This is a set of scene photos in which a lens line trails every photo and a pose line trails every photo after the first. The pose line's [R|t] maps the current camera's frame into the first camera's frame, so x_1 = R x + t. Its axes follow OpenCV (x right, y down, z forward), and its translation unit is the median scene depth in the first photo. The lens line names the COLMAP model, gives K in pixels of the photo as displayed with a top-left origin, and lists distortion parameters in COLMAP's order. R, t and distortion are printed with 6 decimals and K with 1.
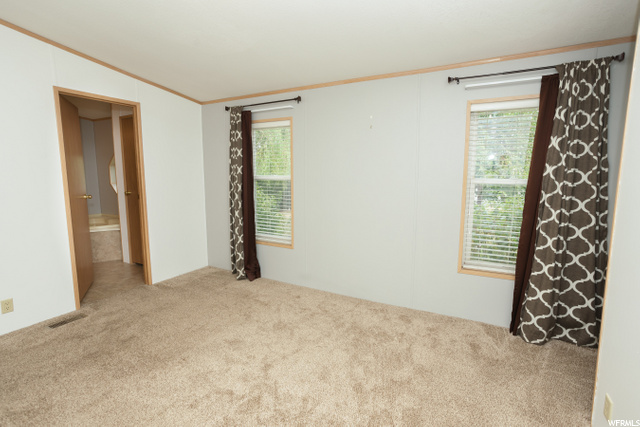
lens RADIAL K [[317.0, 0, 318.3], [0, 317.0, 211.7], [0, 0, 1]] dist [-0.018490, 0.017621]
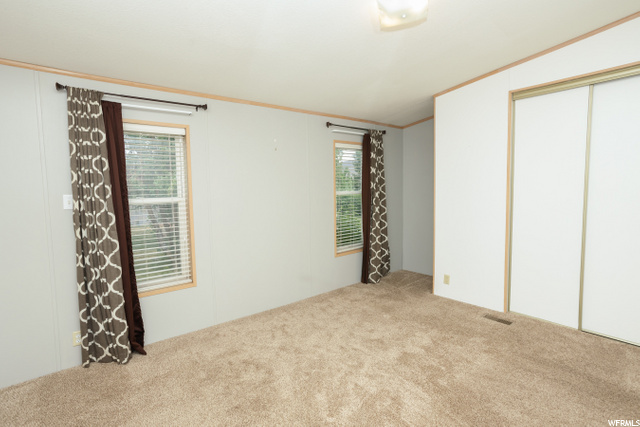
lens RADIAL K [[317.0, 0, 317.1], [0, 317.0, 214.7], [0, 0, 1]] dist [-0.018490, 0.017621]
pose [[0.375219, -0.090291, 0.922528, -0.958645], [0.143245, 0.988937, 0.038528, -0.070734], [-0.915801, 0.117691, 0.384001, 0.532475]]
